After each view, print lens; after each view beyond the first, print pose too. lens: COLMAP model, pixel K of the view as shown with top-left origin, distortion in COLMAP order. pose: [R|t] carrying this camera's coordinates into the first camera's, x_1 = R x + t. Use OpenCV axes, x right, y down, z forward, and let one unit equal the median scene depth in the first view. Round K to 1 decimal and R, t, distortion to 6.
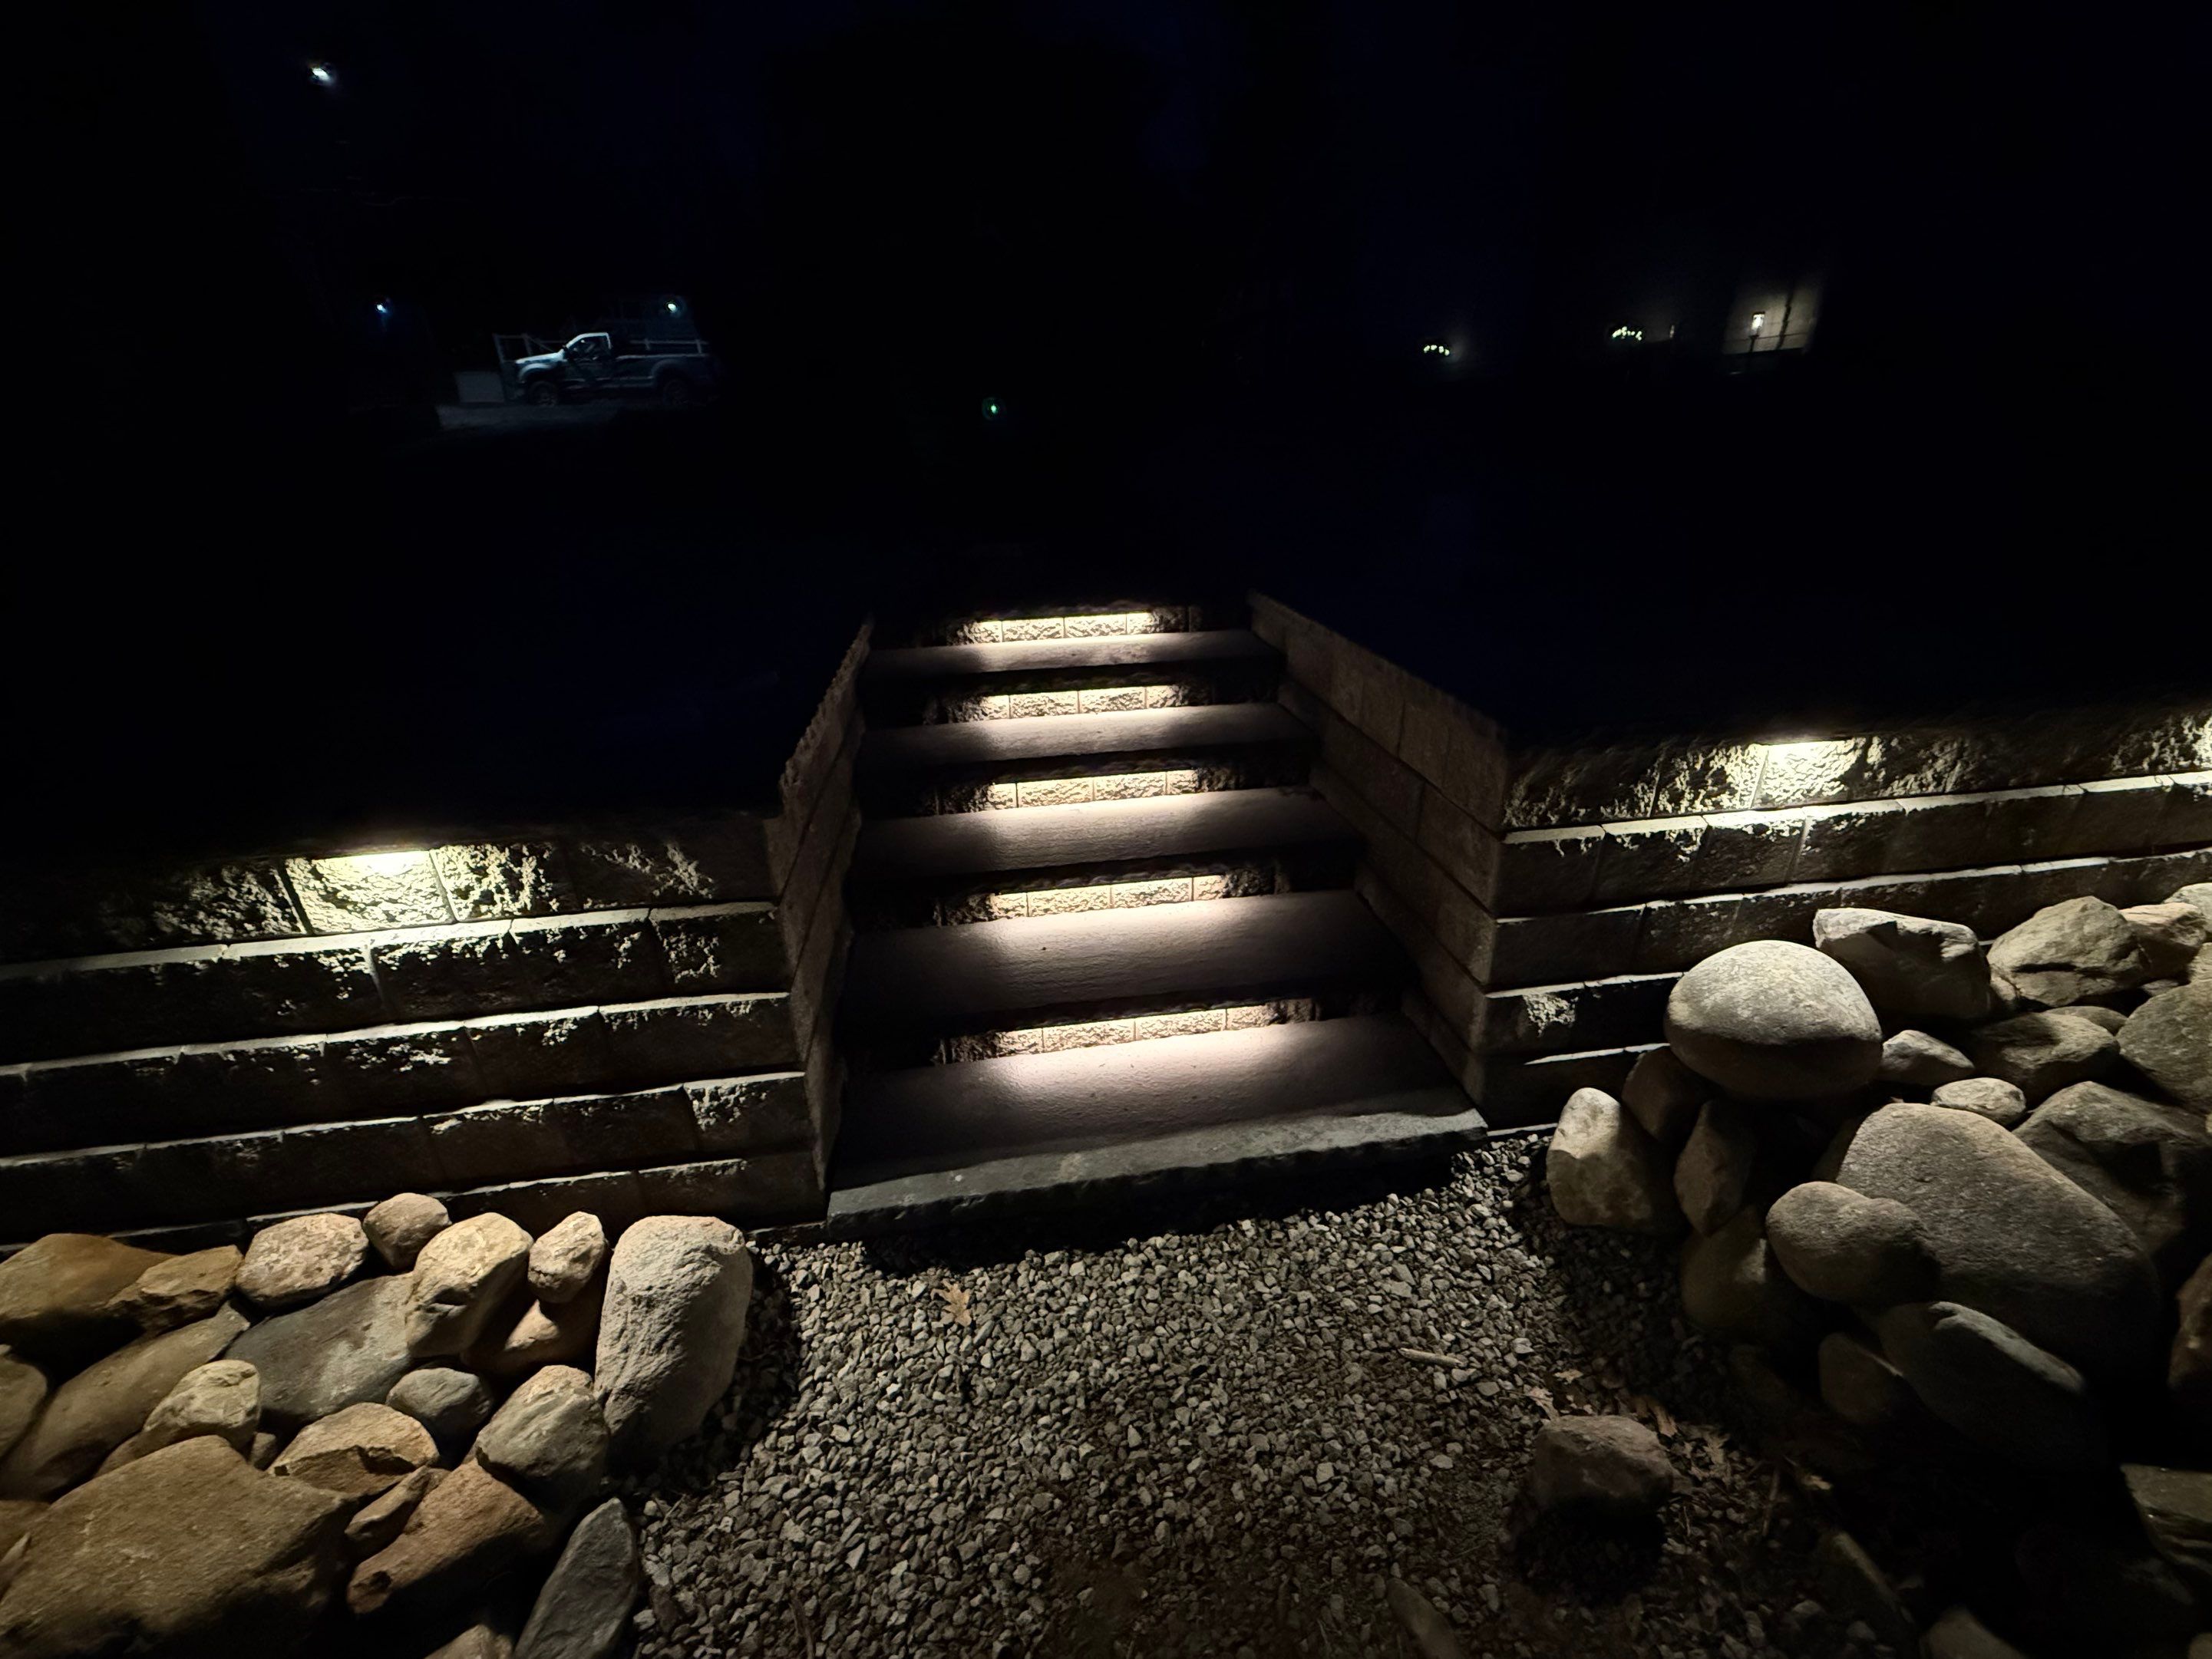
lens RADIAL K [[878.0, 0, 1109.6], [0, 878.0, 829.6], [0, 0, 1]] dist [0.001470, -0.000131]
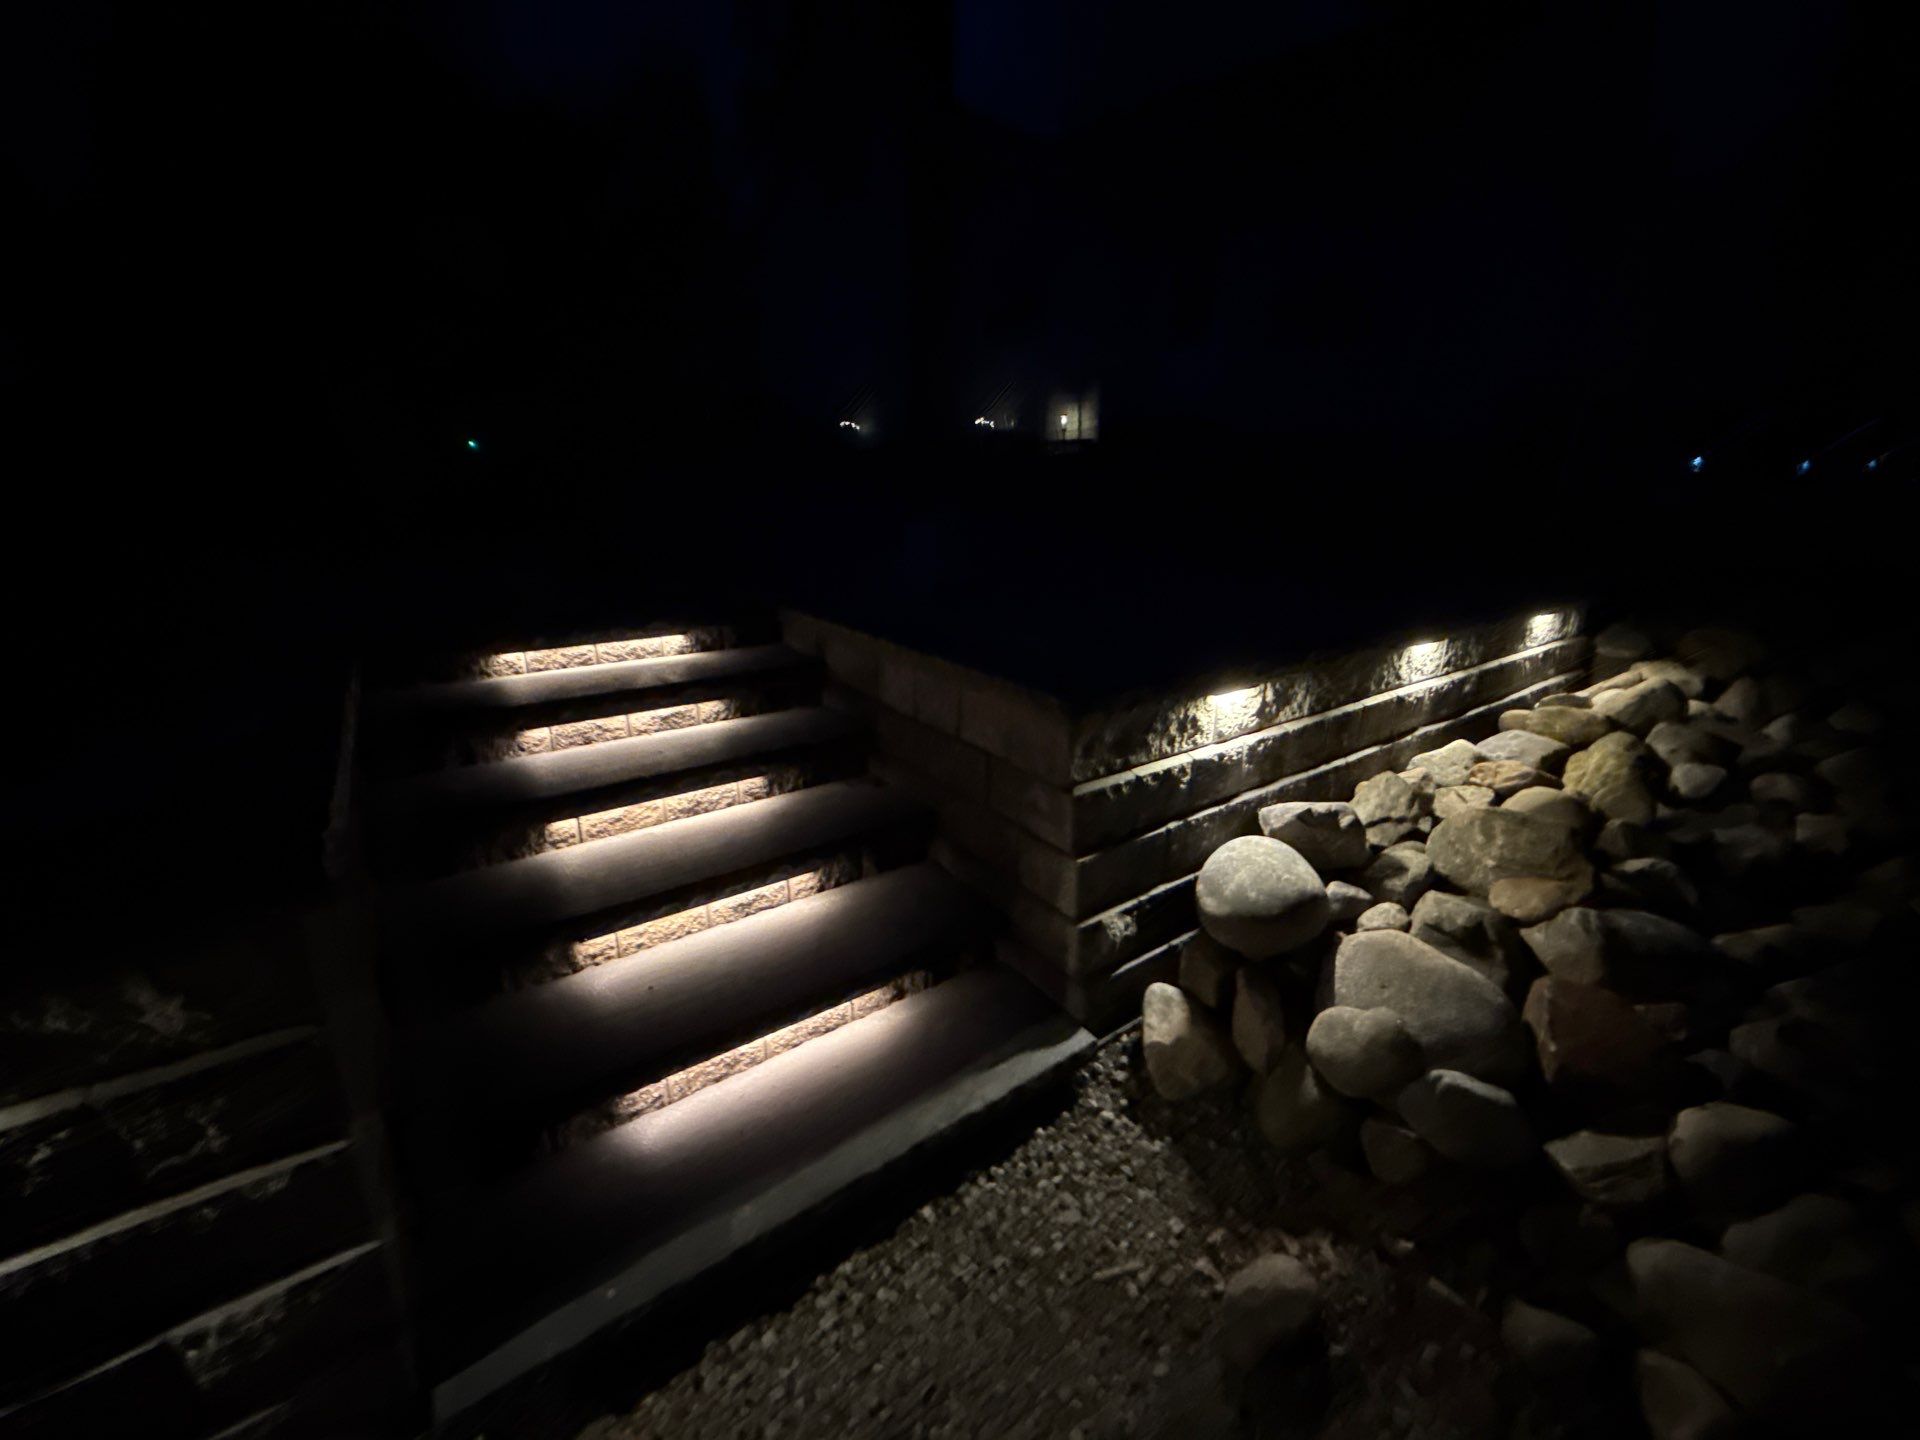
lens RADIAL K [[758.4, 0, 965.9], [0, 758.4, 720.2], [0, 0, 1]] dist [0.000945, -0.000319]
pose [[0.884688, -0.110599, 0.452874, -0.142854], [0.167767, 0.981897, -0.087938, -0.020293], [-0.434949, 0.153775, 0.887227, 0.128254]]
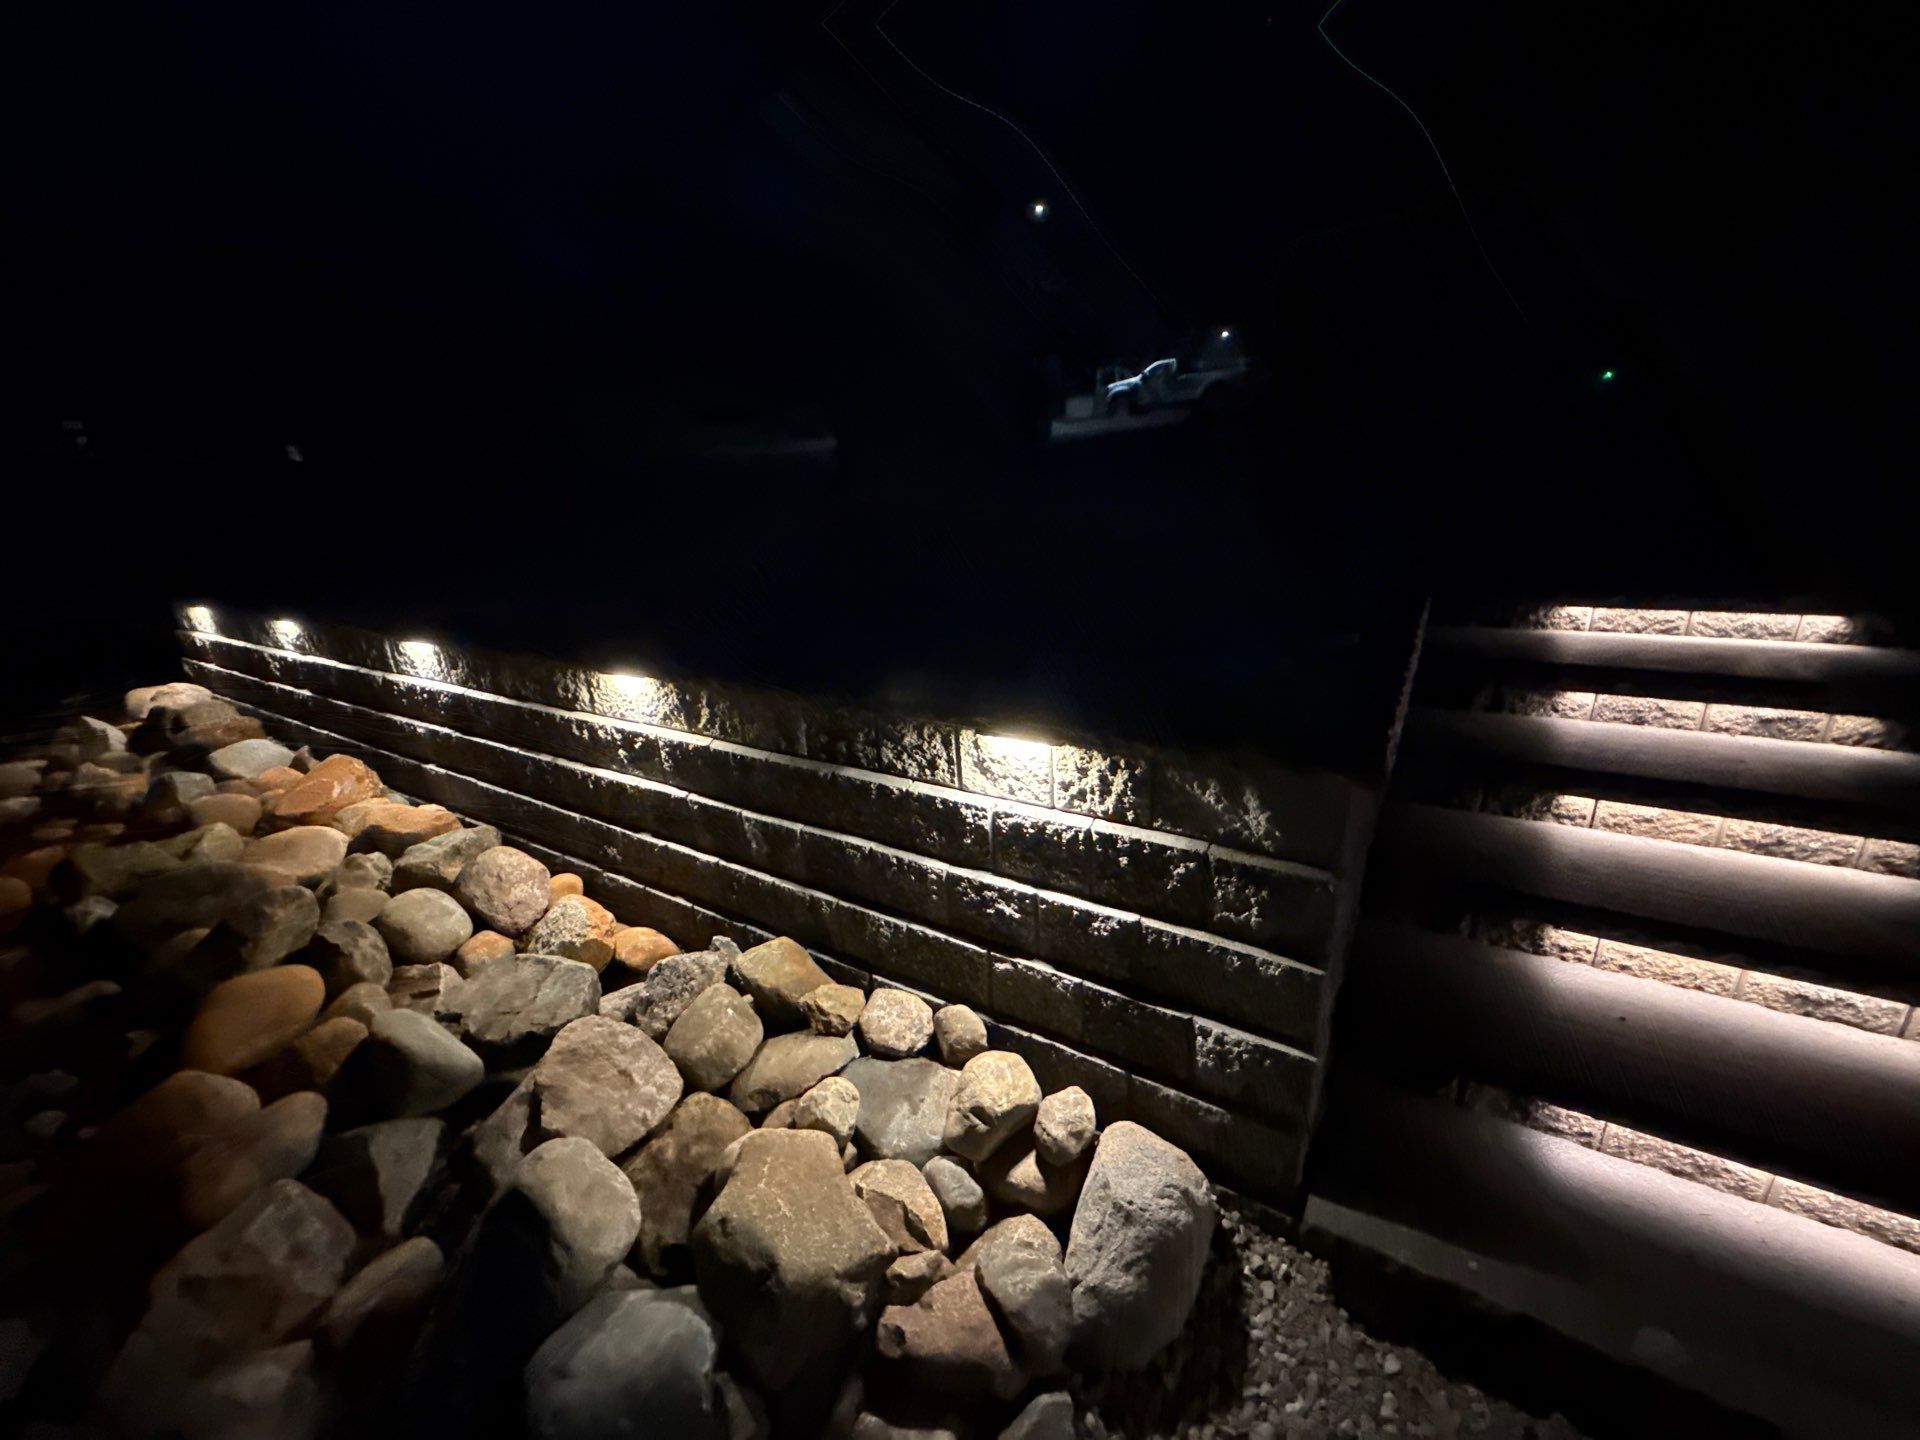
lens RADIAL K [[762.2, 0, 963.1], [0, 762.2, 720.1], [0, 0, 1]] dist [0.001470, -0.000131]
pose [[0.760607, 0.191476, -0.620334, -0.194178], [-0.230578, 0.972895, 0.017583, -0.000145], [0.606886, 0.129662, 0.784141, 0.090005]]
